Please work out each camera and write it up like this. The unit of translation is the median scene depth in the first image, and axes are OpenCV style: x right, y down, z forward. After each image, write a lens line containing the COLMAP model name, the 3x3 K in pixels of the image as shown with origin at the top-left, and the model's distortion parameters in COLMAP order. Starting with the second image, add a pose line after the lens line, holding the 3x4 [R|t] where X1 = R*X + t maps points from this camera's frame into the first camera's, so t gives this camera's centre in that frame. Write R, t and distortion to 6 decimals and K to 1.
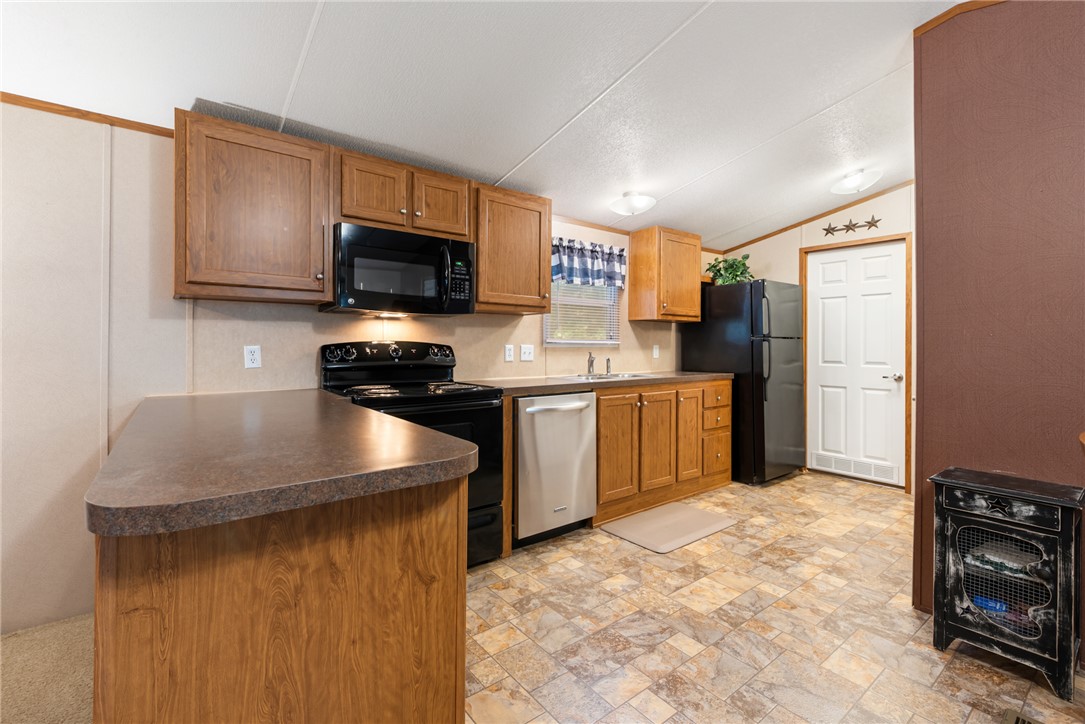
lens RADIAL K [[478.8, 0, 551.6], [0, 478.8, 344.2], [0, 0, 1]] dist [0.010820, -0.003593]
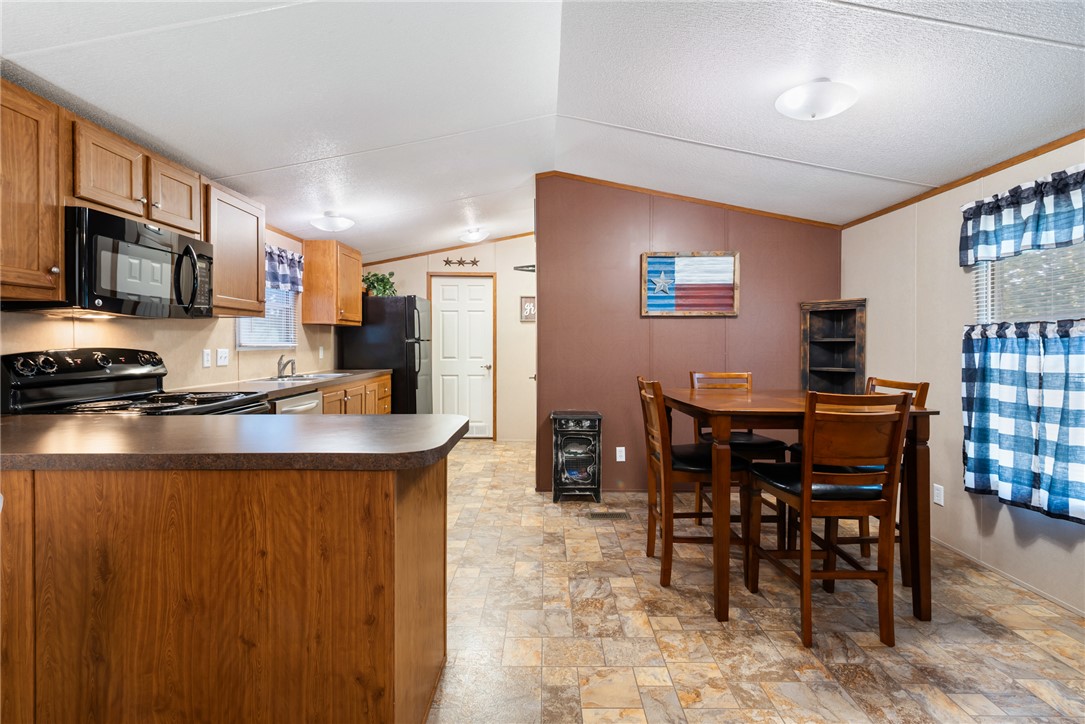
lens RADIAL K [[478.8, 0, 554.9], [0, 478.8, 340.6], [0, 0, 1]] dist [0.010820, -0.003593]
pose [[0.608388, 0.000194, 0.793640, -0.568828], [-0.001418, 0.999999, 0.000843, -0.023360], [-0.793639, -0.001639, 0.608387, -0.142326]]
